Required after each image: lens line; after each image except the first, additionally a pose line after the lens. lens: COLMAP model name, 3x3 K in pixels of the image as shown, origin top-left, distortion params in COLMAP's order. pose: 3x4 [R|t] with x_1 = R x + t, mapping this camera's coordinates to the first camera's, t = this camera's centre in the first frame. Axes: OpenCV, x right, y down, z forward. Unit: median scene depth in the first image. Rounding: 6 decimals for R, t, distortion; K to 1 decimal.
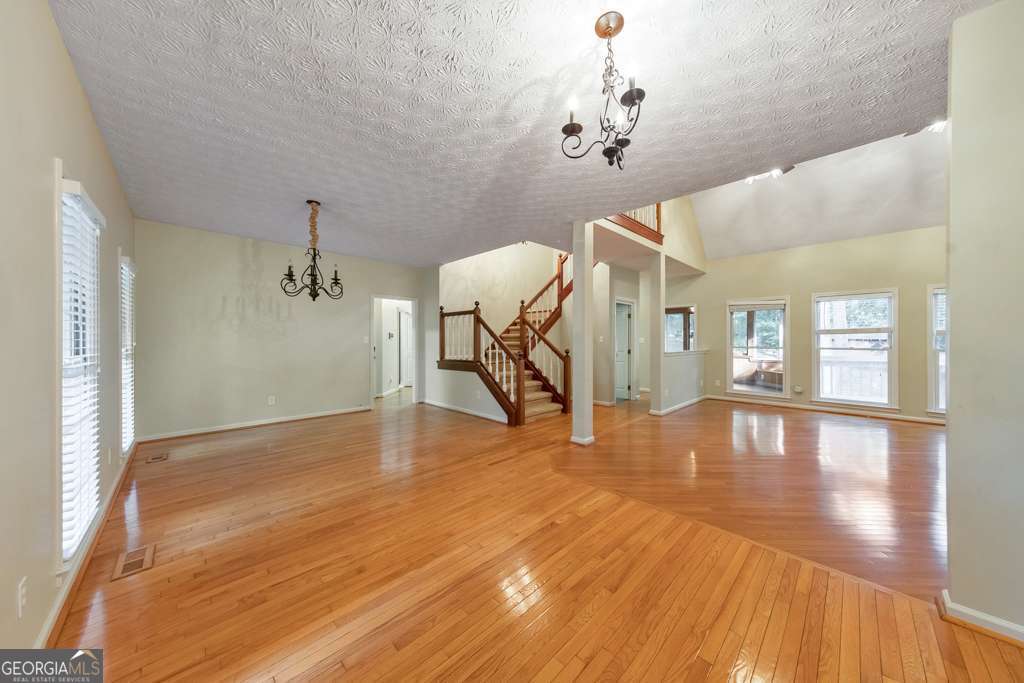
lens RADIAL K [[336.5, 0, 513.8], [0, 336.5, 340.0], [0, 0, 1]] dist [0.002227, -0.000342]
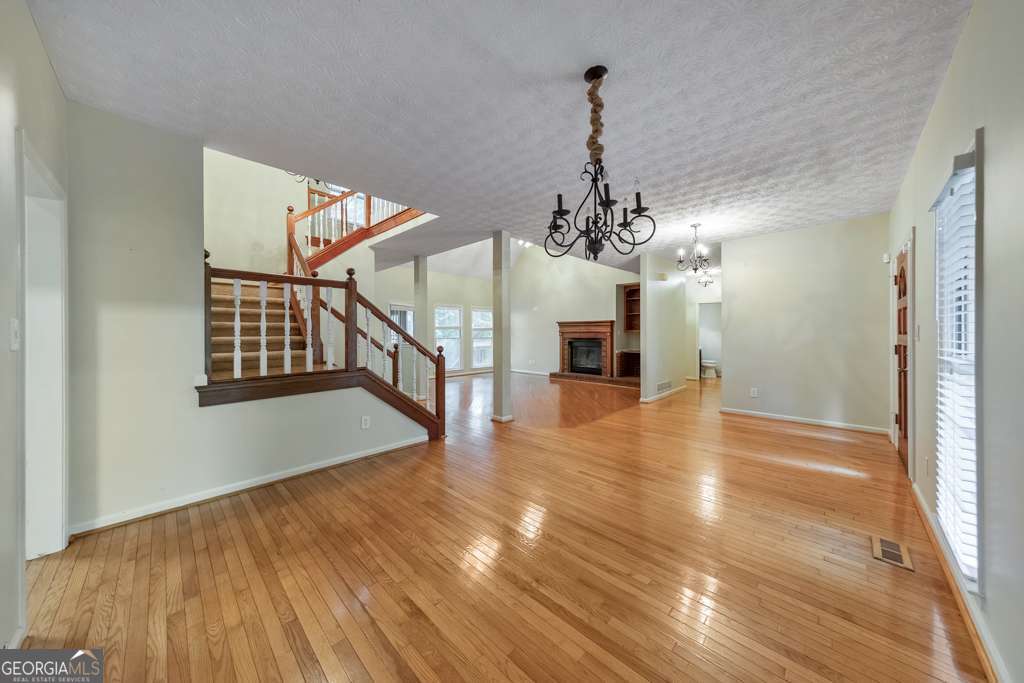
lens RADIAL K [[336.5, 0, 513.9], [0, 336.5, 335.5], [0, 0, 1]] dist [0.002227, -0.000342]
pose [[-0.018156, -0.007756, 0.999805, -0.709921], [0.001410, 0.999969, 0.007783, 0.000115], [-0.999834, 0.001551, -0.018144, 0.722592]]
